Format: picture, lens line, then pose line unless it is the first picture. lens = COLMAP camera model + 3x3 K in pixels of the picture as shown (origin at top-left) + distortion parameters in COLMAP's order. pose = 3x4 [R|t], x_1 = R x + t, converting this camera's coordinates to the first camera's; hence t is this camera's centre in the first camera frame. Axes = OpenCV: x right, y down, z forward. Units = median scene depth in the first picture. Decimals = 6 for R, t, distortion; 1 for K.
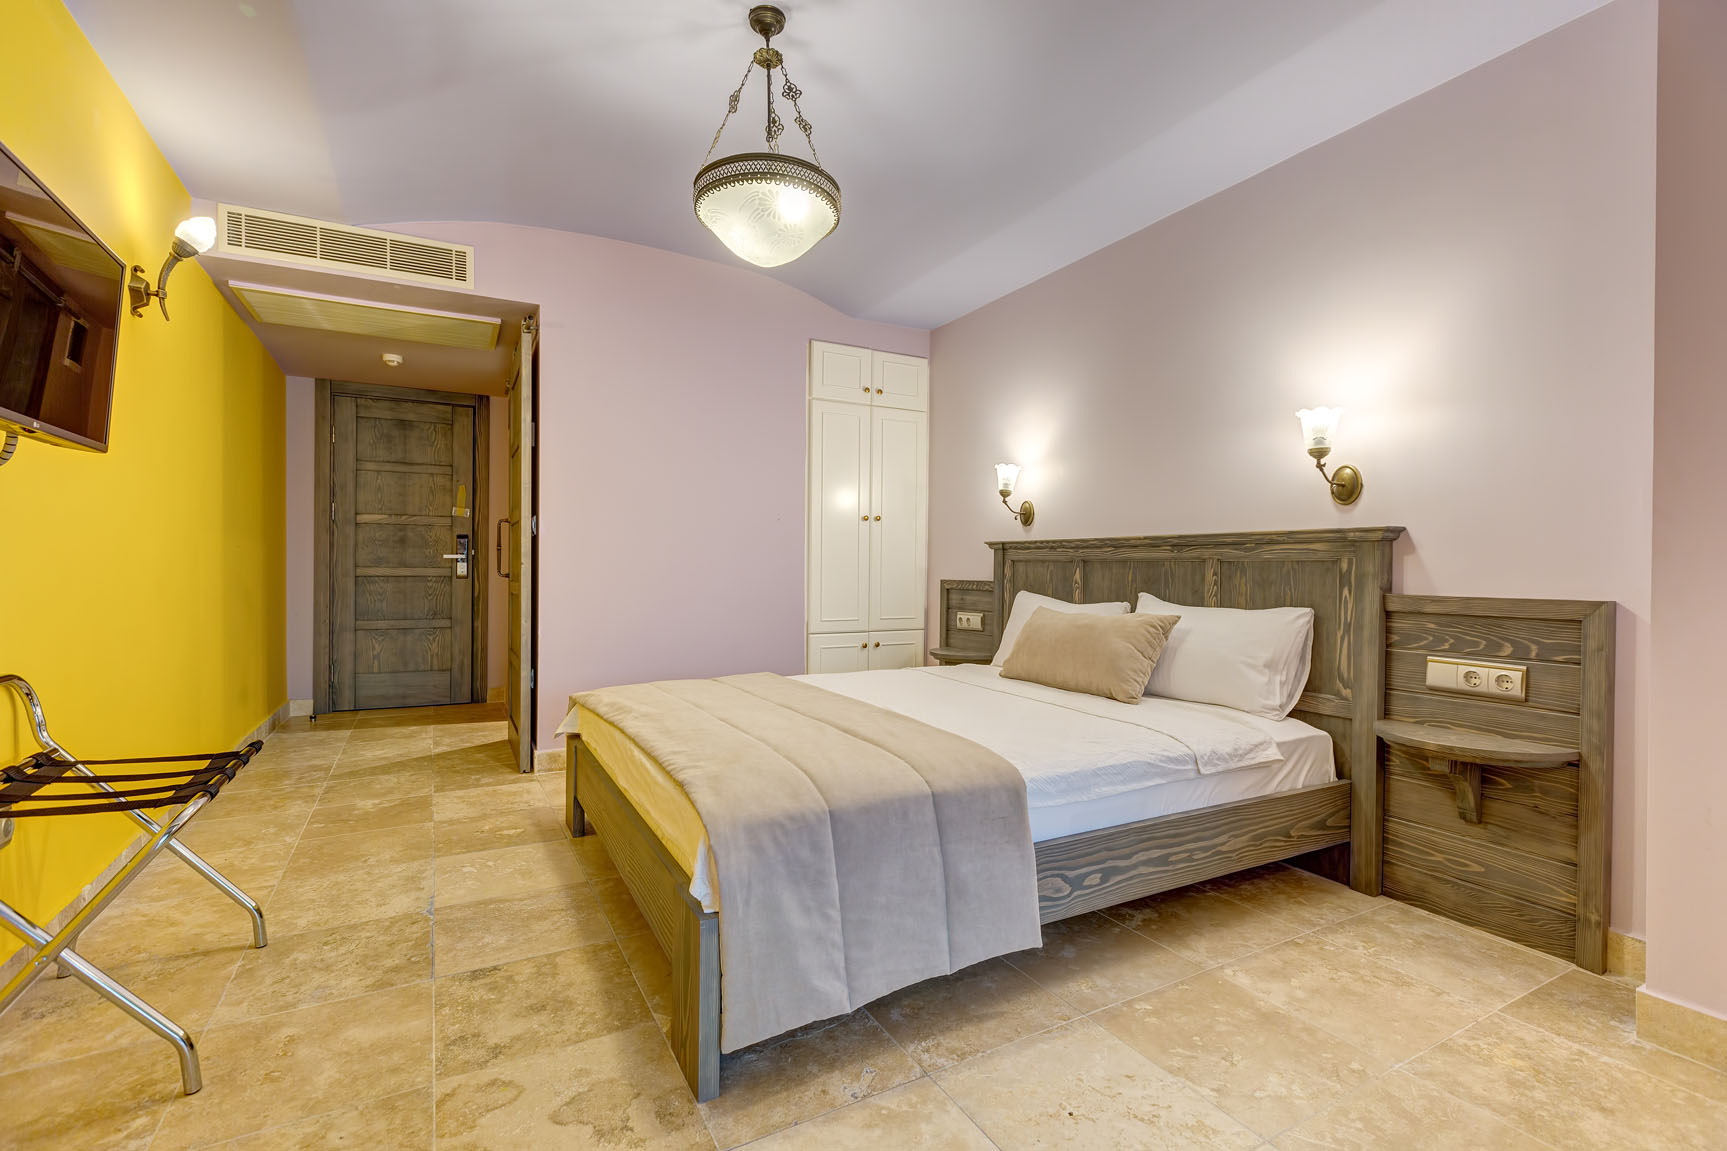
lens RADIAL K [[786.3, 0, 879.1], [0, 786.3, 579.9], [0, 0, 1]] dist [-0.000995, -0.001034]
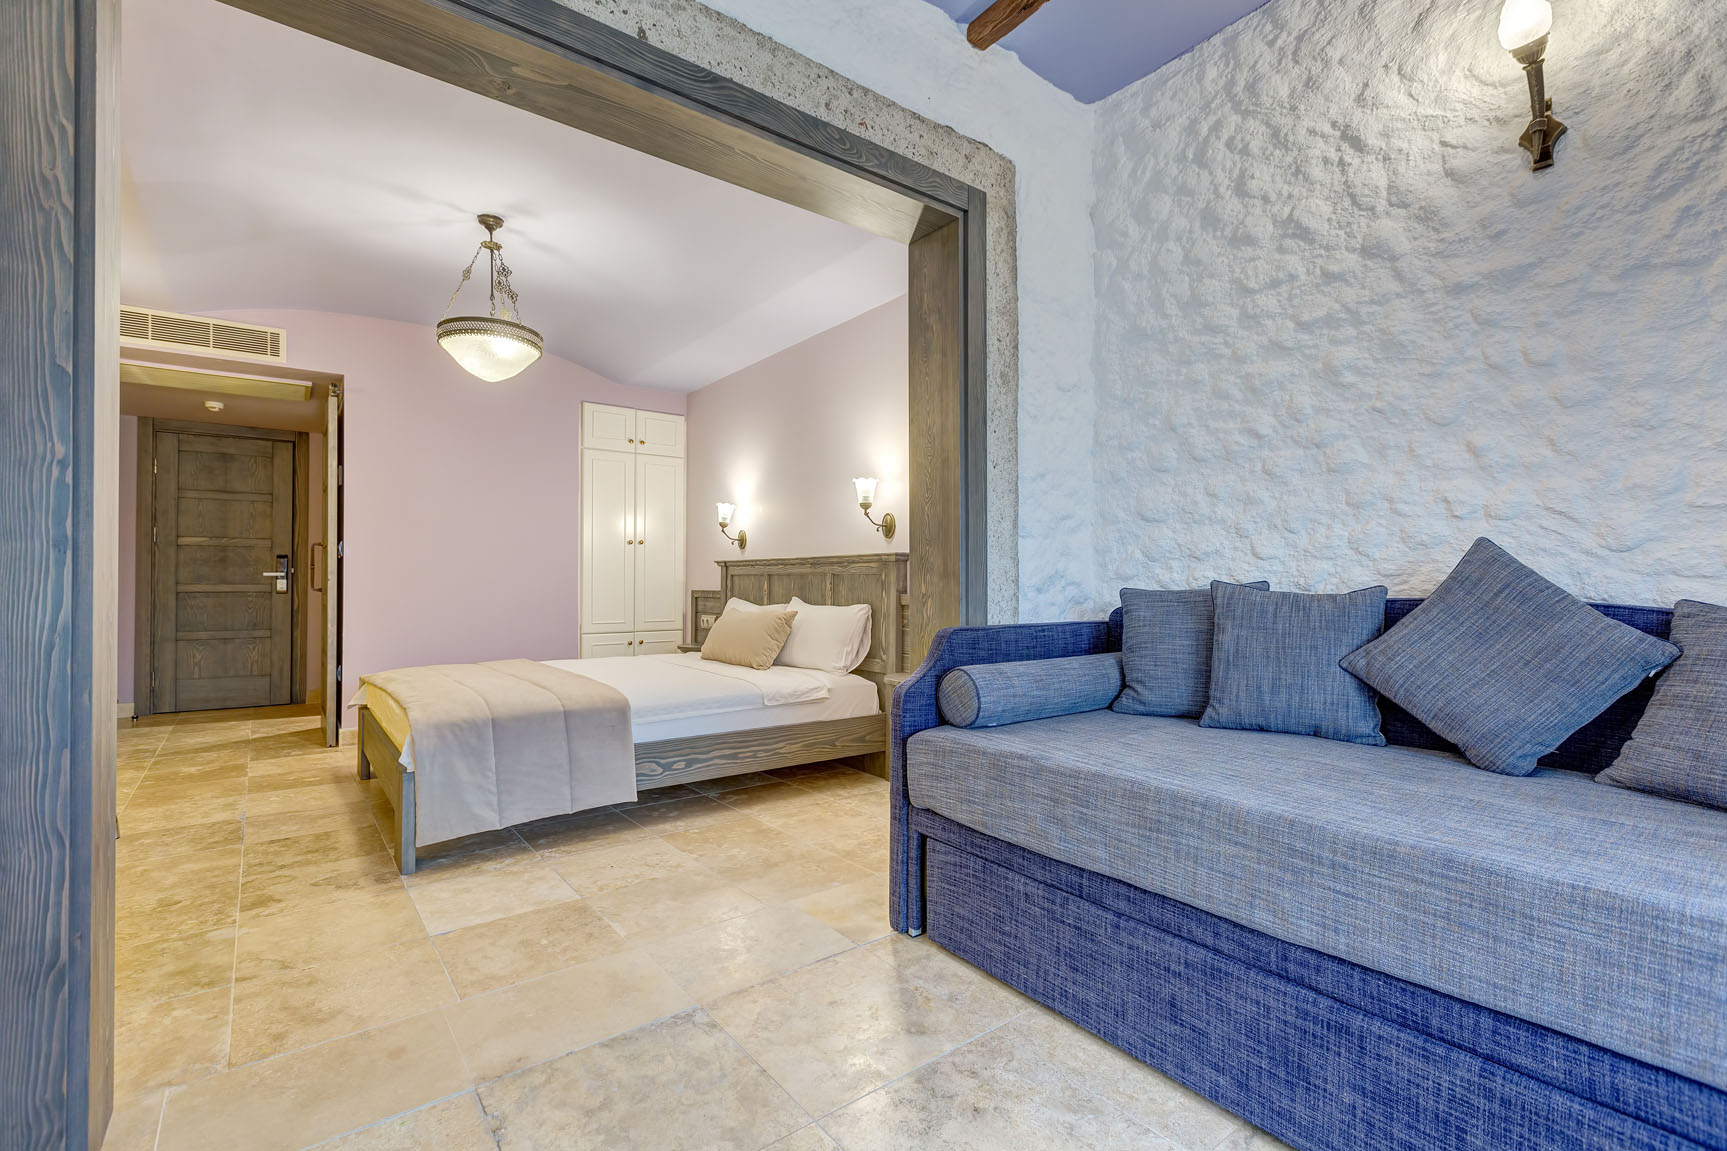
lens RADIAL K [[786.3, 0, 879.1], [0, 786.3, 579.9], [0, 0, 1]] dist [-0.000995, -0.001034]
pose [[0.988734, -0.007427, 0.149501, 0.273577], [0.010071, 0.999806, -0.016940, 0.011446], [-0.149346, 0.018255, 0.988616, -0.447528]]
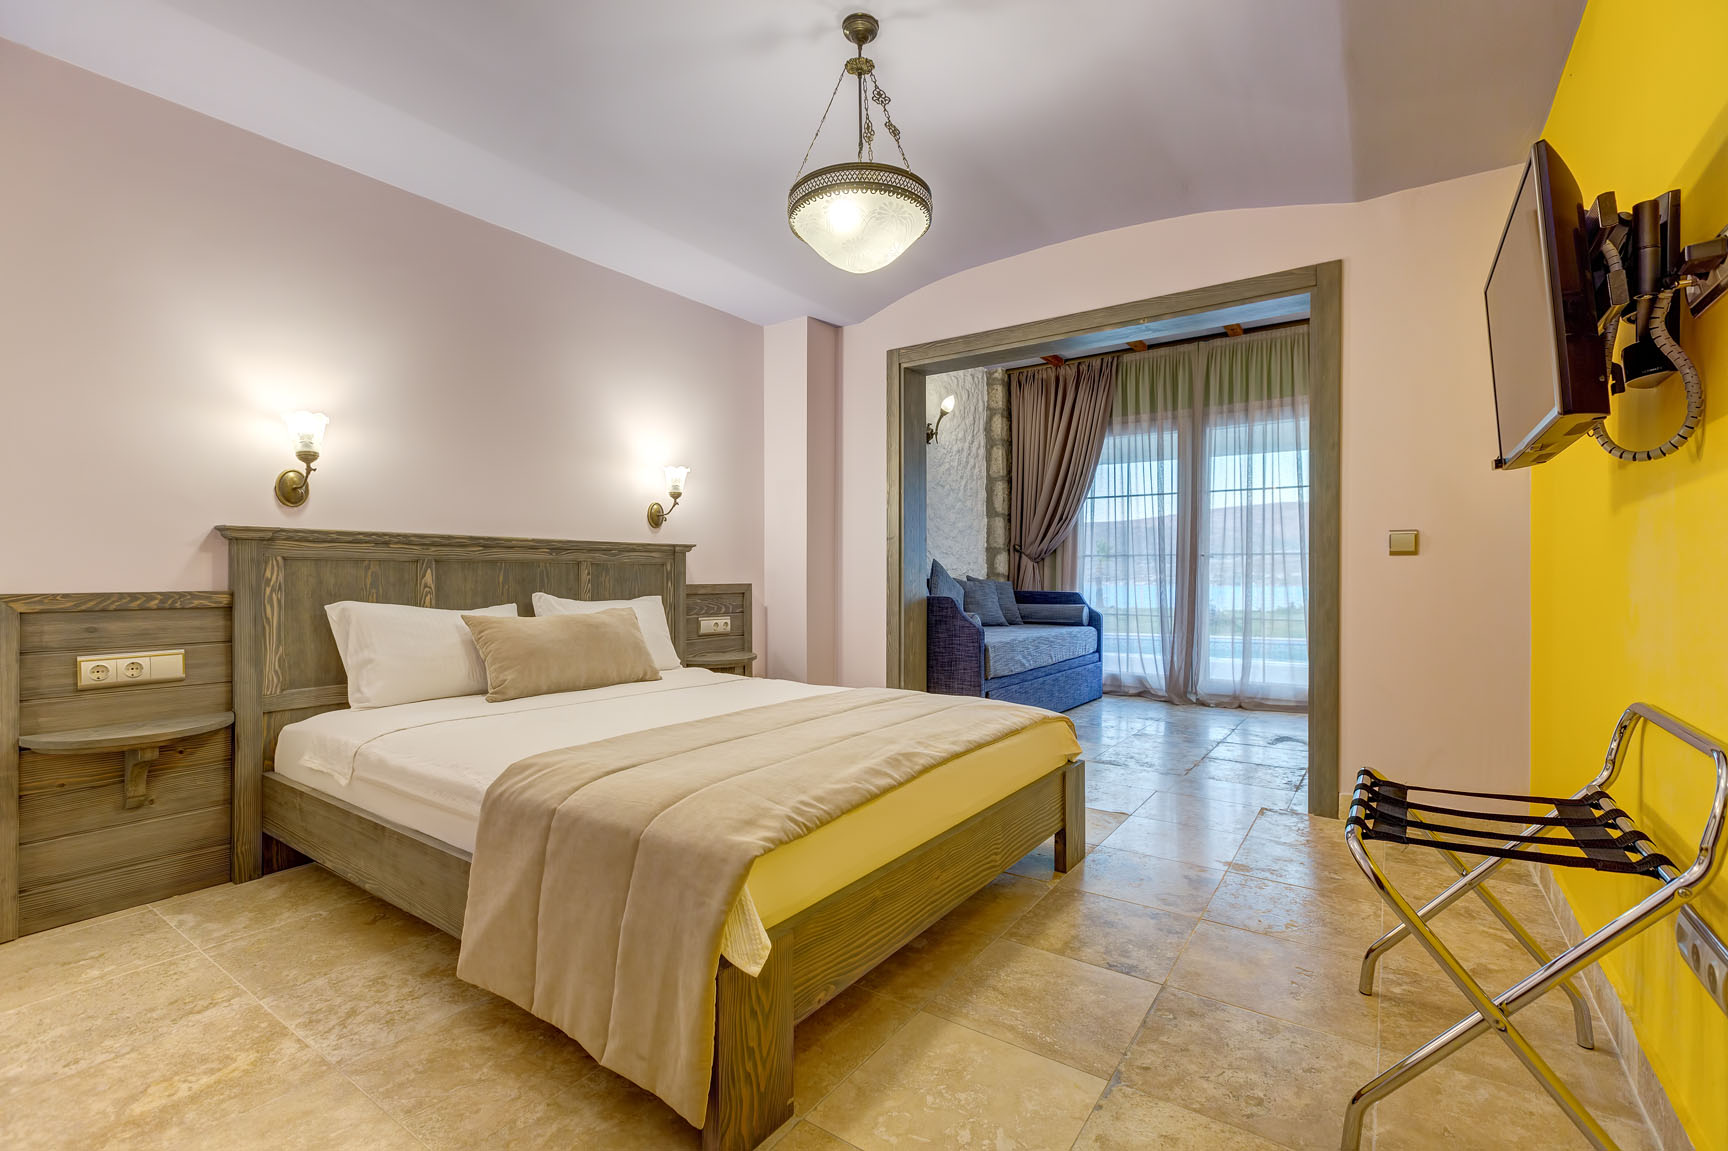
lens RADIAL K [[773.2, 0, 837.8], [0, 773.2, 585.7], [0, 0, 1]] dist [-0.000135, 0.000000]
pose [[-0.419977, -0.025647, 0.907172, -0.763256], [0.008440, 0.999447, 0.032163, -0.022851], [-0.907496, 0.021165, -0.419528, 1.066167]]
